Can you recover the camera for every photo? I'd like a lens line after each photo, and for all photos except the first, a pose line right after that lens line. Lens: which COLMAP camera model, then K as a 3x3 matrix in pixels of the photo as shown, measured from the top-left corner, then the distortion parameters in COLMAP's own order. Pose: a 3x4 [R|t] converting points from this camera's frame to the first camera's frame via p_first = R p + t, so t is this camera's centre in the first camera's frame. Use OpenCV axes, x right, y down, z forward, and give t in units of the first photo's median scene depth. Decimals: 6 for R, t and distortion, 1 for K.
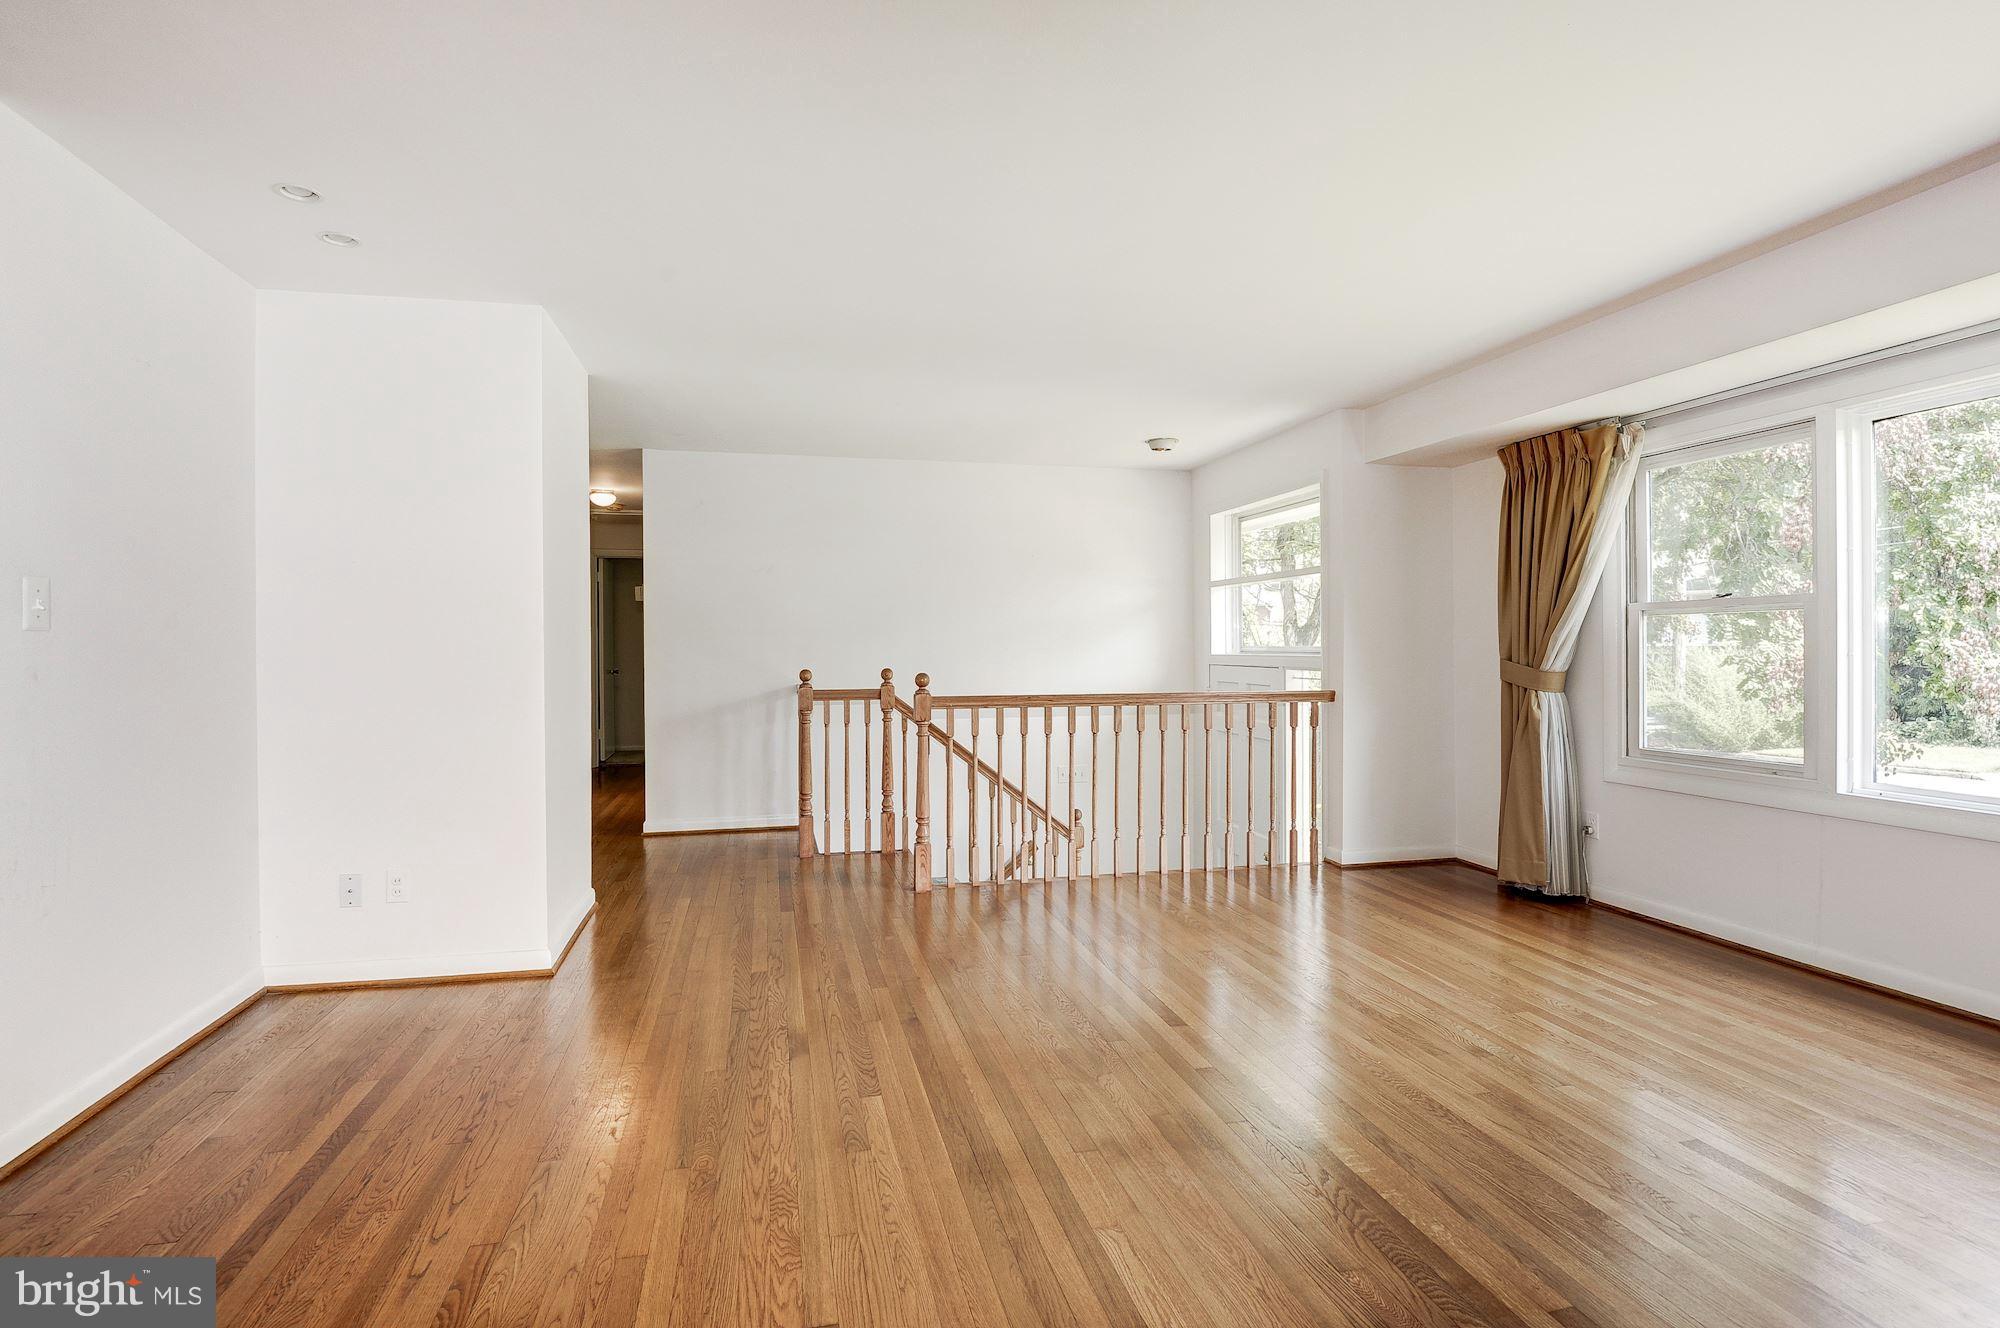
lens RADIAL K [[993.9, 0, 1005.6], [0, 993.9, 651.4], [0, 0, 1]] dist [0.023044, -0.023030]
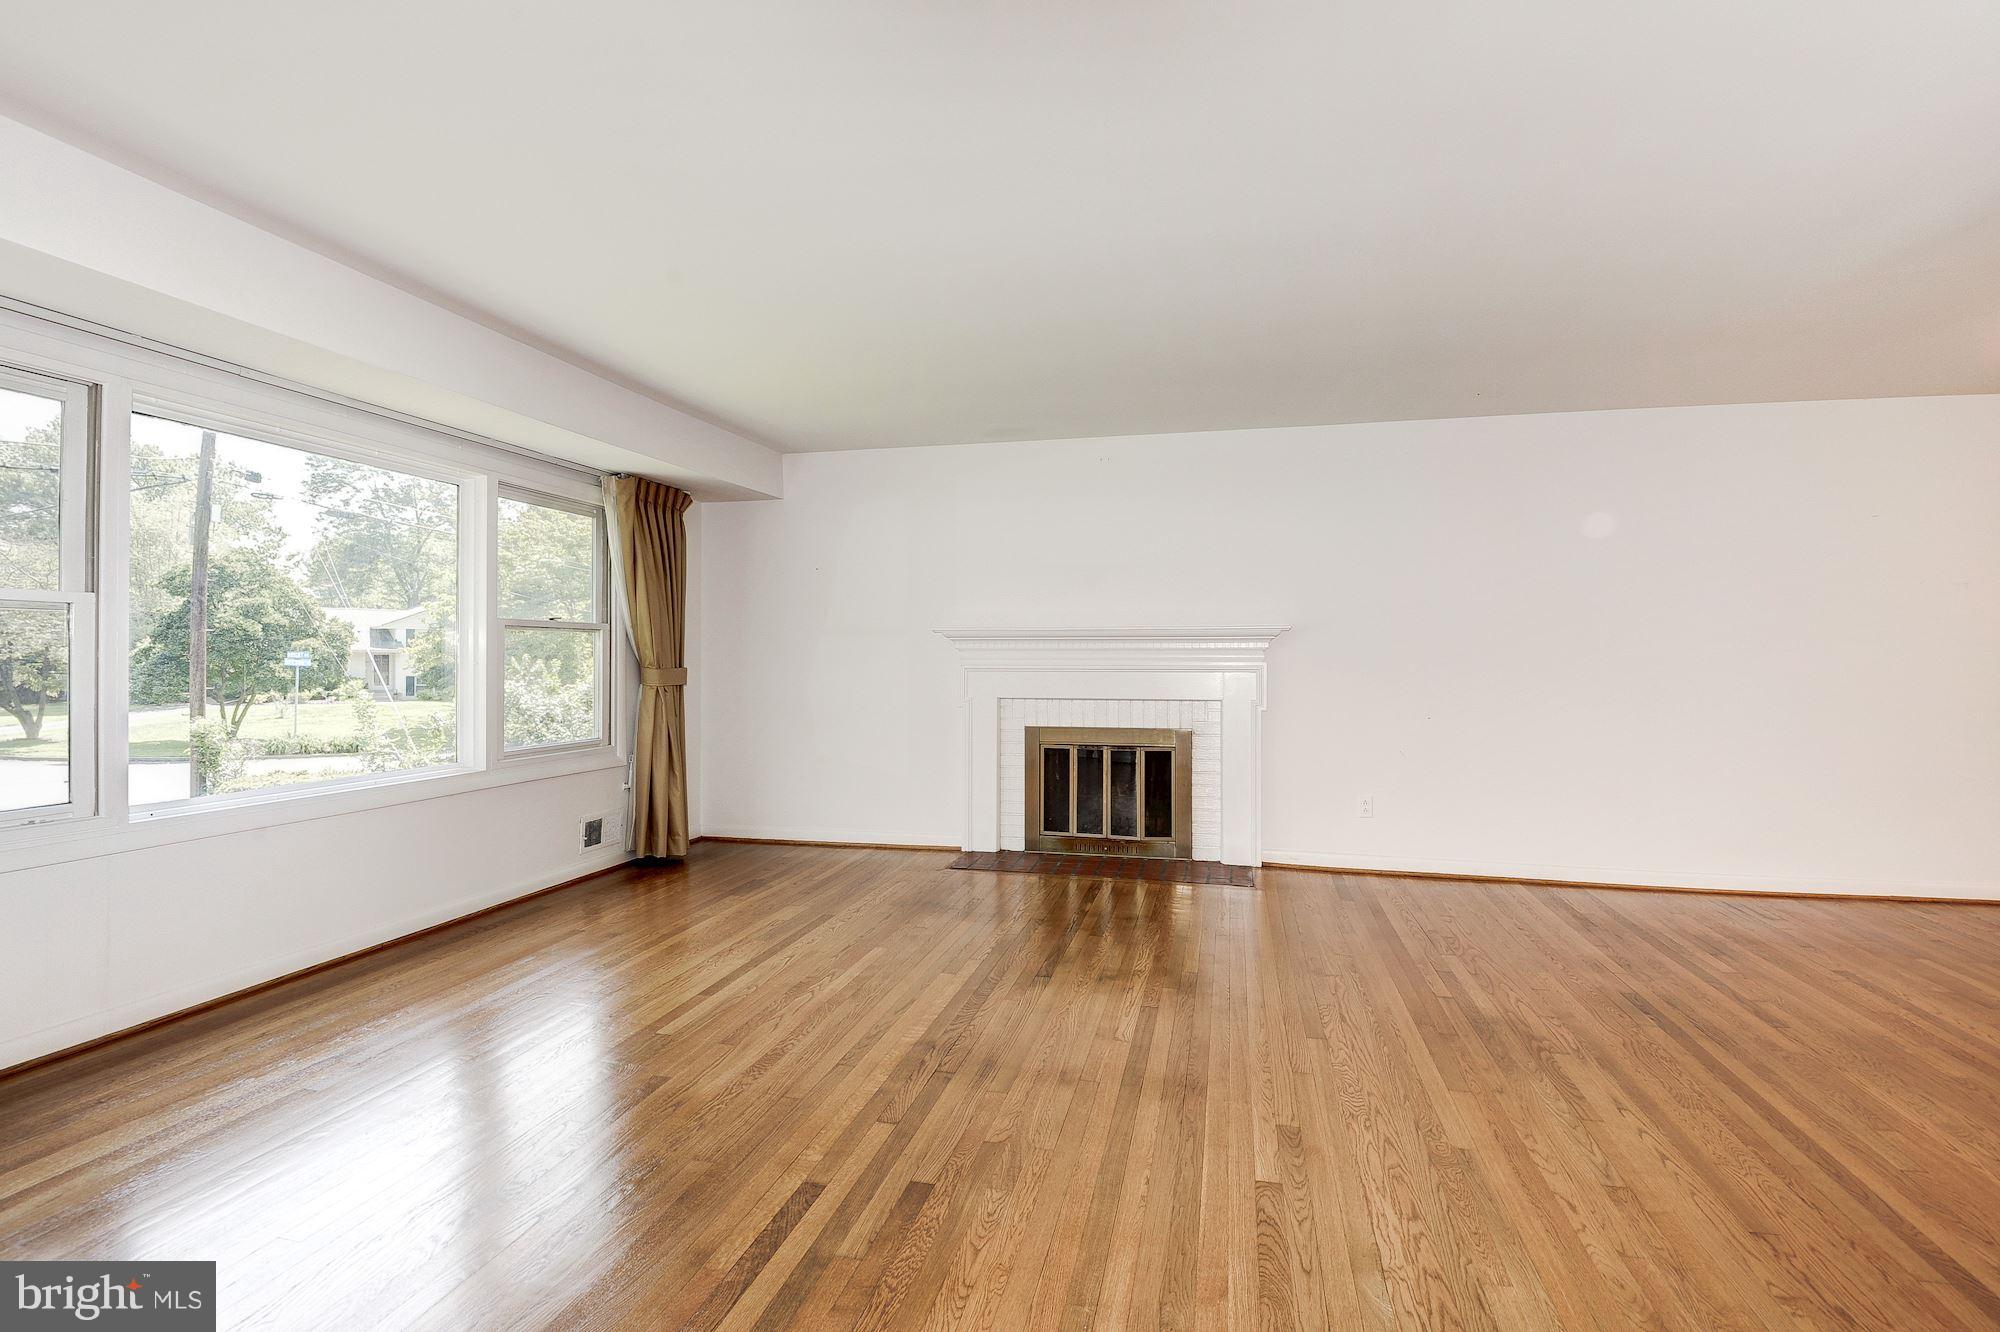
lens RADIAL K [[993.9, 0, 1005.6], [0, 993.9, 653.4], [0, 0, 1]] dist [0.023044, -0.023030]
pose [[-0.897222, 0.003382, 0.441567, -0.352362], [0.004149, 0.999991, 0.000771, -0.006477], [-0.441560, 0.002523, -0.897228, 2.106002]]
